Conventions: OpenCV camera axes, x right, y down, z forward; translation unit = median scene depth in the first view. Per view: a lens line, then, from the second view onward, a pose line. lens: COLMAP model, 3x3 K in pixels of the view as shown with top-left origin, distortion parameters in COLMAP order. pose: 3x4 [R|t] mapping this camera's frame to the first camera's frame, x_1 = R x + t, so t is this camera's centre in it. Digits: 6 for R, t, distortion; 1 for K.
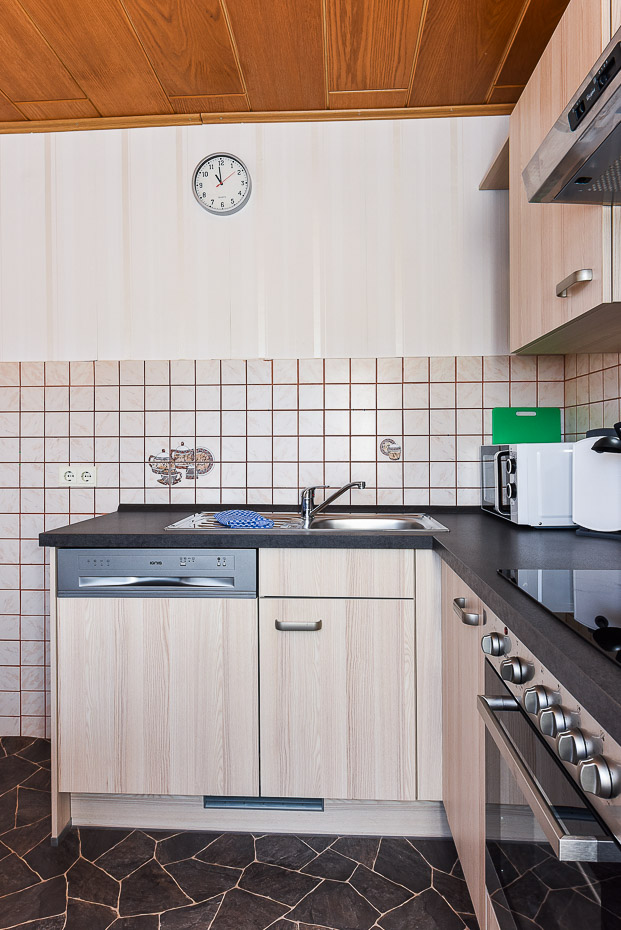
lens RADIAL K [[546.8, 0, 272.7], [0, 546.8, 451.2], [0, 0, 1]] dist [-0.001362, 0.000374]
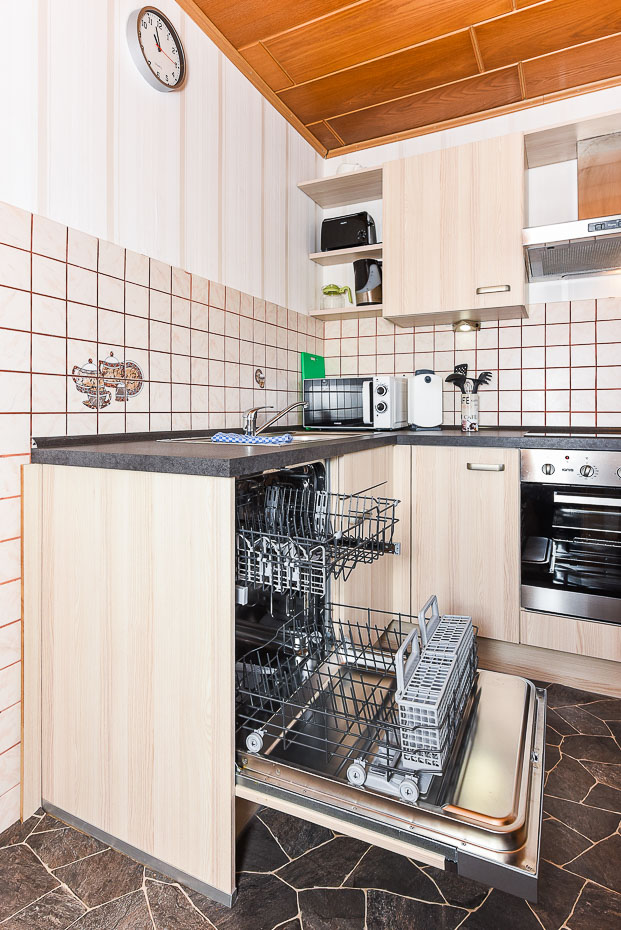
lens RADIAL K [[532.5, 0, 289.6], [0, 532.5, 410.3], [0, 0, 1]] dist [0.002810, 0.003419]
pose [[0.378319, 0.011241, 0.925607, -0.753880], [0.000755, 0.999922, -0.012452, 0.073432], [-0.925675, 0.005410, 0.378281, 0.499144]]
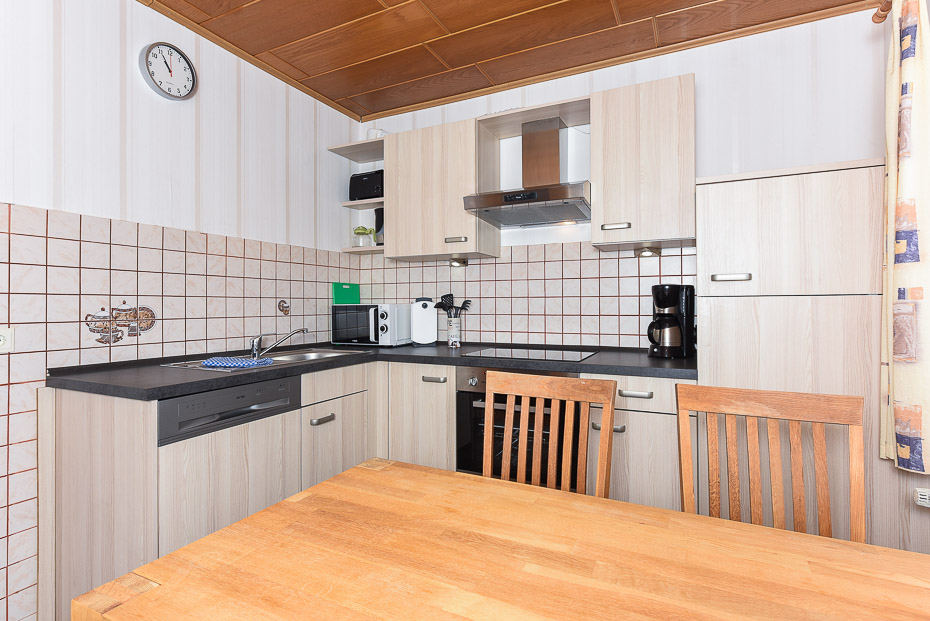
lens RADIAL K [[502.1, 0, 458.4], [0, 502.1, 301.4], [0, 0, 1]] dist [0.005212, -0.003201]
pose [[0.378824, 0.009785, 0.925417, -0.803965], [0.006281, 0.999894, -0.013144, 0.001043], [-0.925447, 0.010792, 0.378723, 0.063995]]
